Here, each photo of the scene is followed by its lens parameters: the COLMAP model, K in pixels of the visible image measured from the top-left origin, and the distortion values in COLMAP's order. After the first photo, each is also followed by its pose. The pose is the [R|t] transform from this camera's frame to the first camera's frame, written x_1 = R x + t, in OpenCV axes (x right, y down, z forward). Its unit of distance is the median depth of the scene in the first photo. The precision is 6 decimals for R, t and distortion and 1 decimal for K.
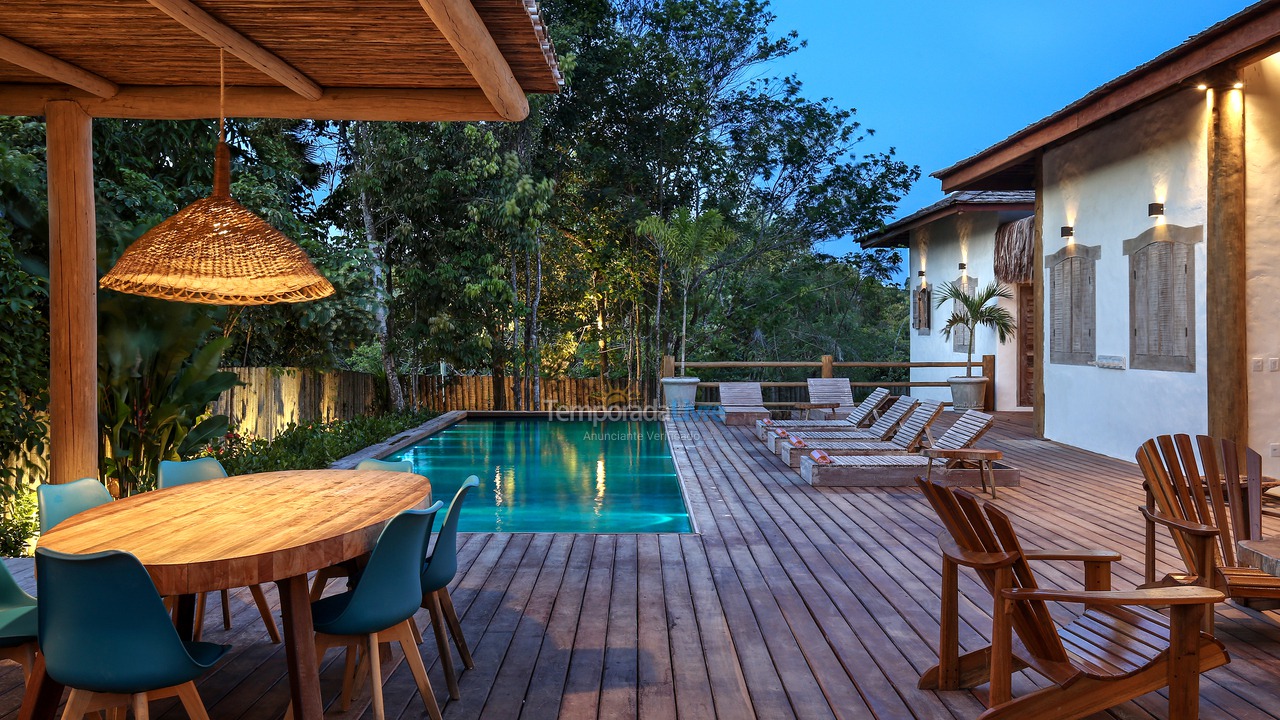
lens RADIAL K [[1001.6, 0, 652.9], [0, 1001.6, 365.5], [0, 0, 1]] dist [0.010336, 0.004789]
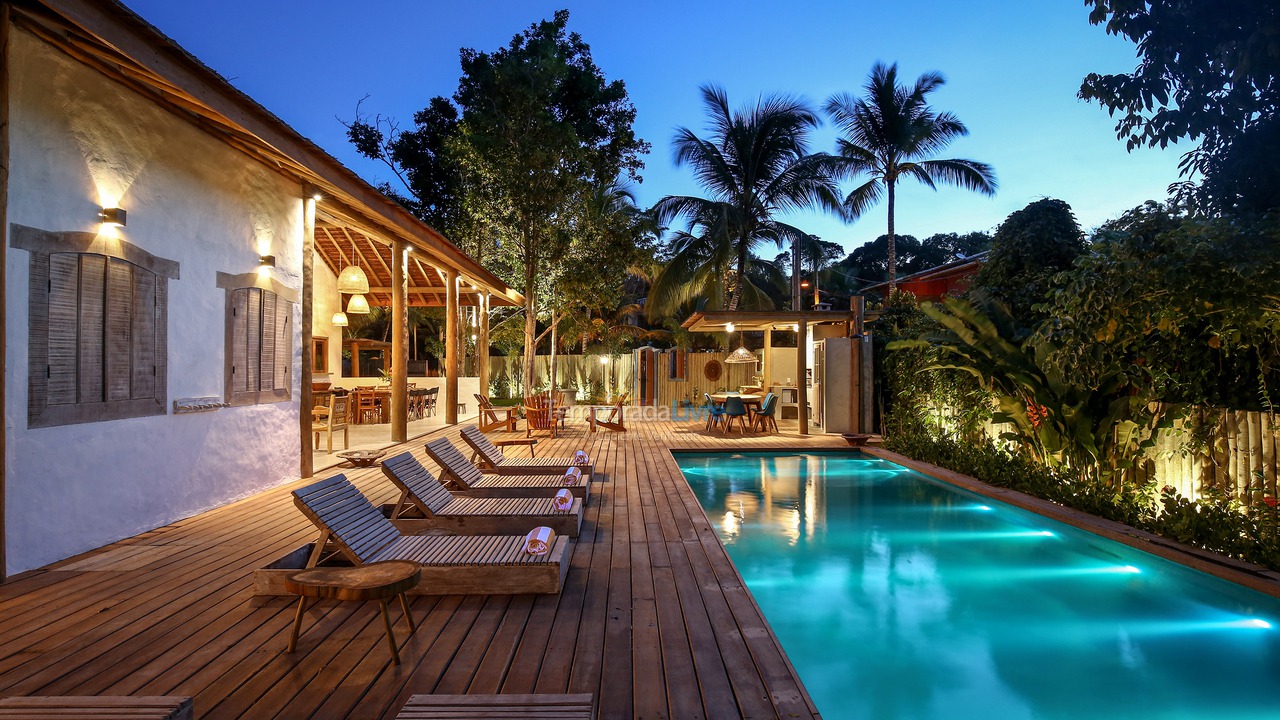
lens RADIAL K [[900.0, 0, 640.0], [0, 900.0, 360.0], [0, 0, 1]] dist [-0.033470, -0.000531]
pose [[-0.999874, 0.003829, -0.015426, 0.085819], [0.003488, 0.999750, 0.022091, -0.055305], [0.015506, 0.022034, -0.999637, 1.704257]]
